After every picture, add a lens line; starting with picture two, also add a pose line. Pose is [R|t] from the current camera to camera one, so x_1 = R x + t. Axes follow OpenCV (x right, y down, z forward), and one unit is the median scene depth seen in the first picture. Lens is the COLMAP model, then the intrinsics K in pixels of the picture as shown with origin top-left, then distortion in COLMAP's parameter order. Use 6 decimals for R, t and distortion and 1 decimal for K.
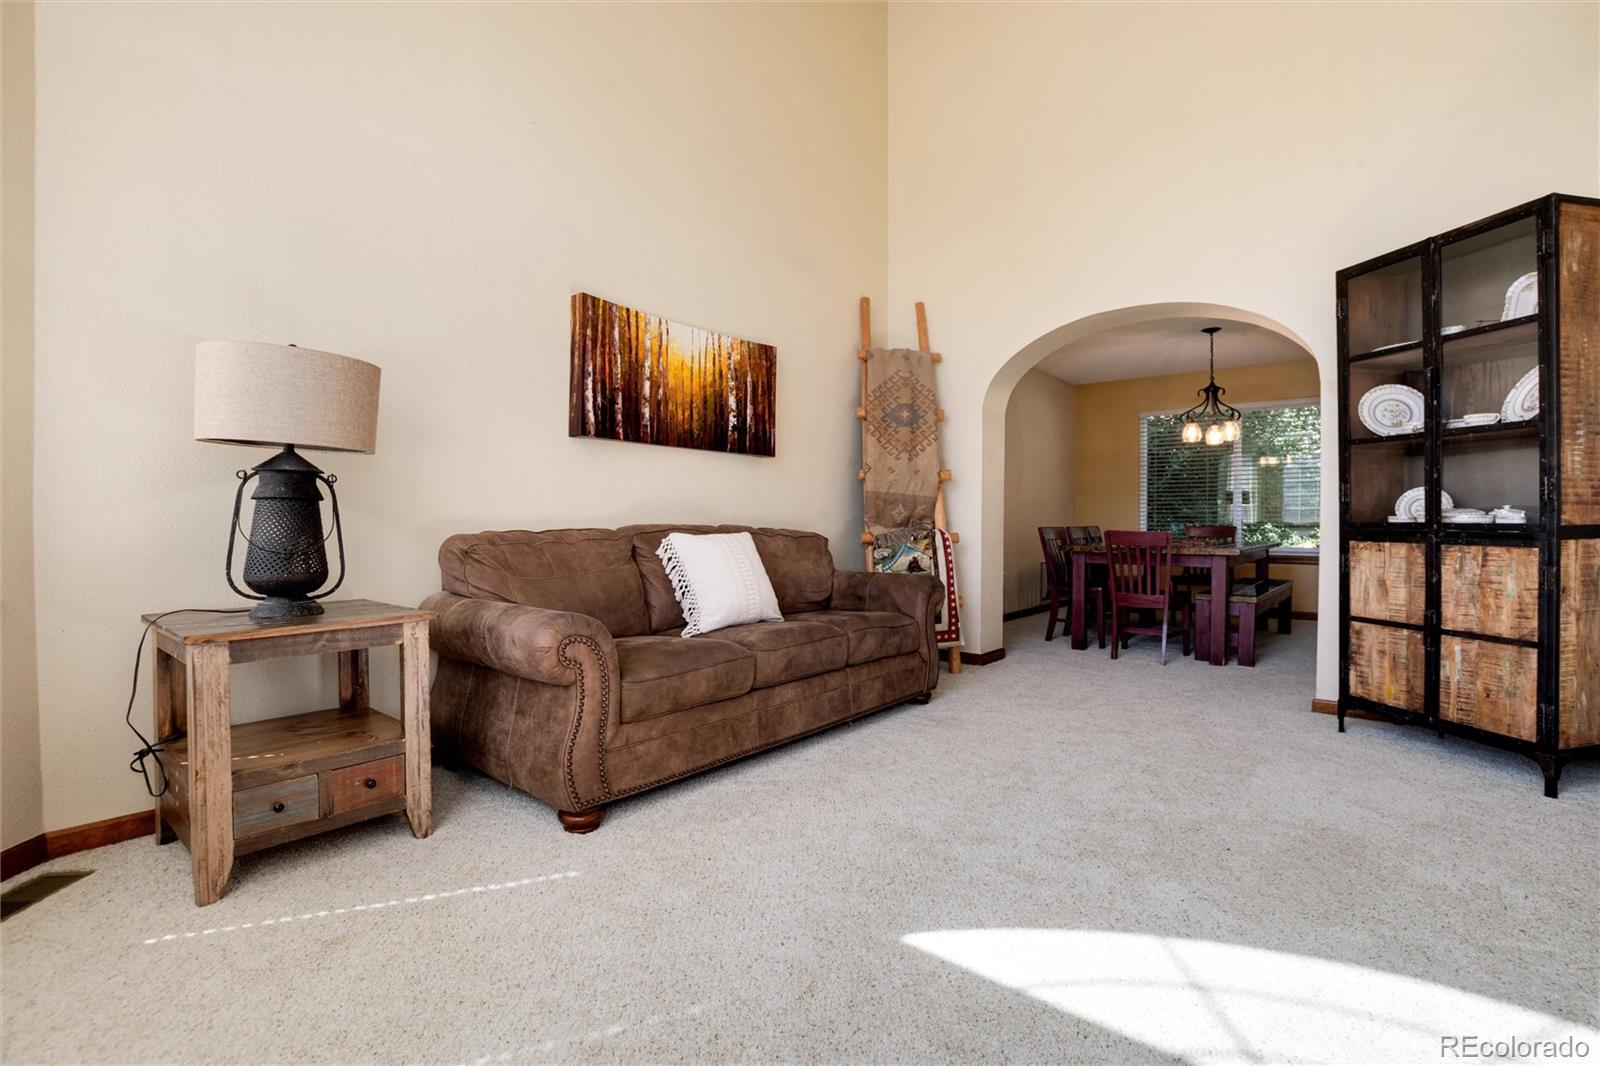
lens RADIAL K [[716.0, 0, 794.8], [0, 716.0, 520.0], [0, 0, 1]] dist [-0.027485, 0.001399]
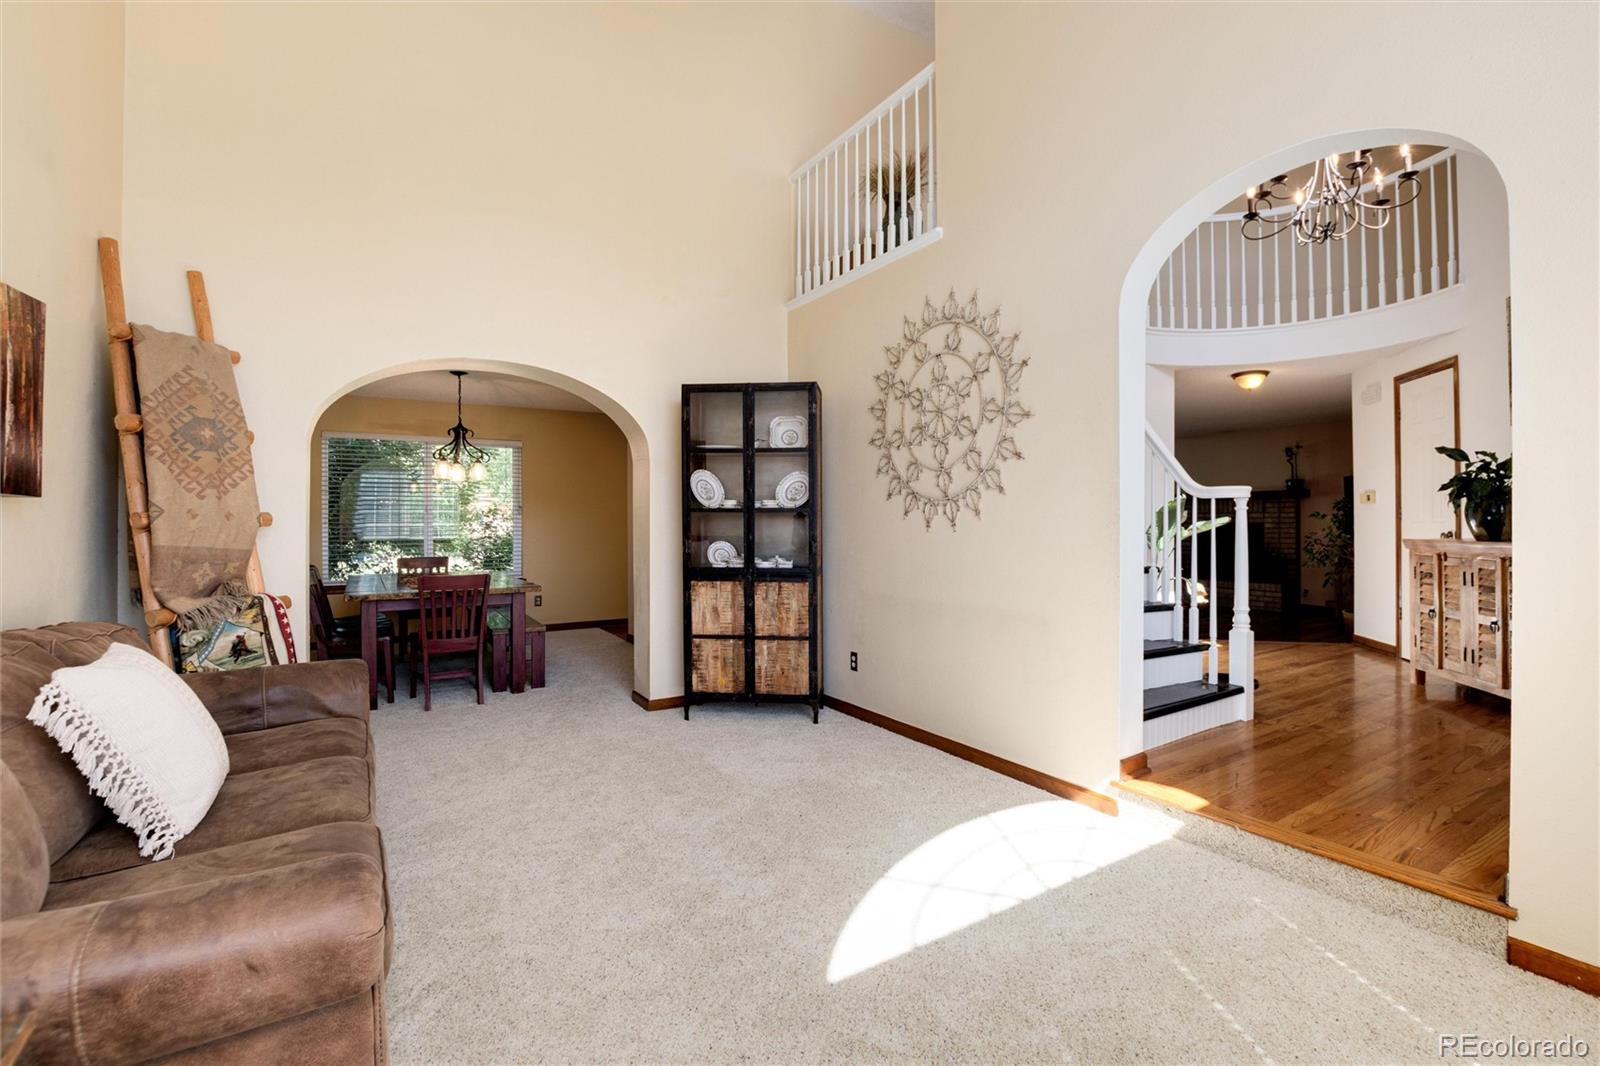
lens RADIAL K [[716.0, 0, 830.3], [0, 716.0, 522.5], [0, 0, 1]] dist [-0.027485, 0.001399]
pose [[0.296854, -0.001580, 0.954922, -0.455137], [0.007518, 0.999972, -0.000683, -0.079103], [-0.954893, 0.007381, 0.296858, 0.303598]]
